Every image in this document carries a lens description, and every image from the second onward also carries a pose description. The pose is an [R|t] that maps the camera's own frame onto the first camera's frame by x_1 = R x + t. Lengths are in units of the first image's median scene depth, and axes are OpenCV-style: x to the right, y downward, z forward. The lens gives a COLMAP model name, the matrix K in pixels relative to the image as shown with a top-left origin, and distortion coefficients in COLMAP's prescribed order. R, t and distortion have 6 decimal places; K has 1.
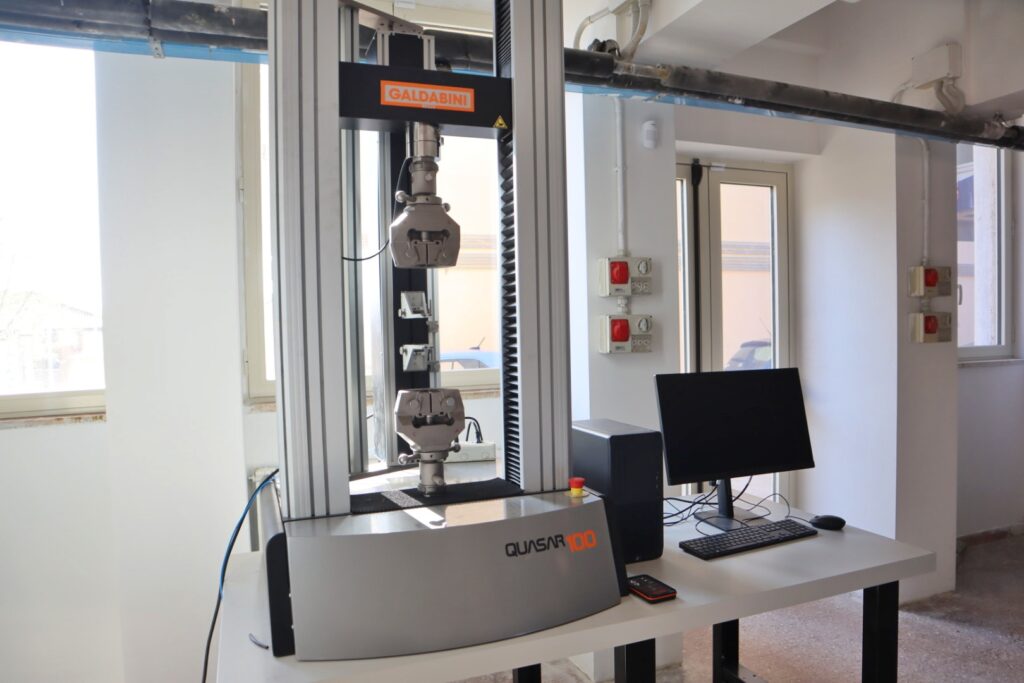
lens RADIAL K [[703.4, 0, 512.0], [0, 703.4, 341.5], [0, 0, 1]] dist [-0.004791, 0.002148]
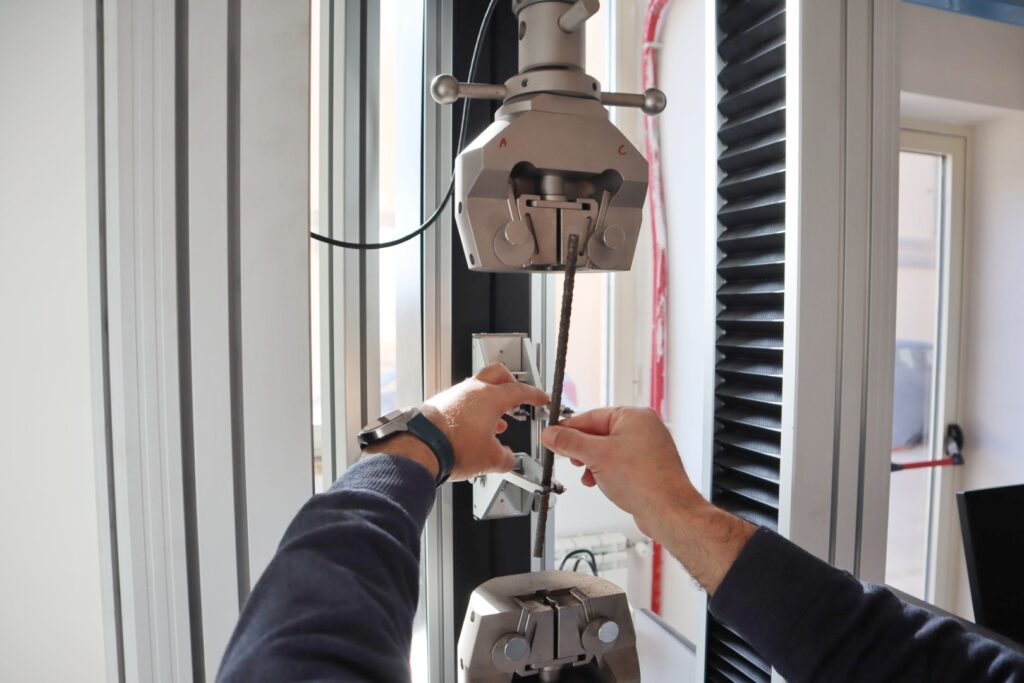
lens RADIAL K [[703.4, 0, 512.0], [0, 703.4, 341.5], [0, 0, 1]] dist [-0.004791, 0.002148]
pose [[0.999619, 0.023875, -0.013820, -0.136776], [-0.023662, 0.999602, 0.015329, -0.073437], [0.014181, -0.014997, 0.999787, 0.627095]]
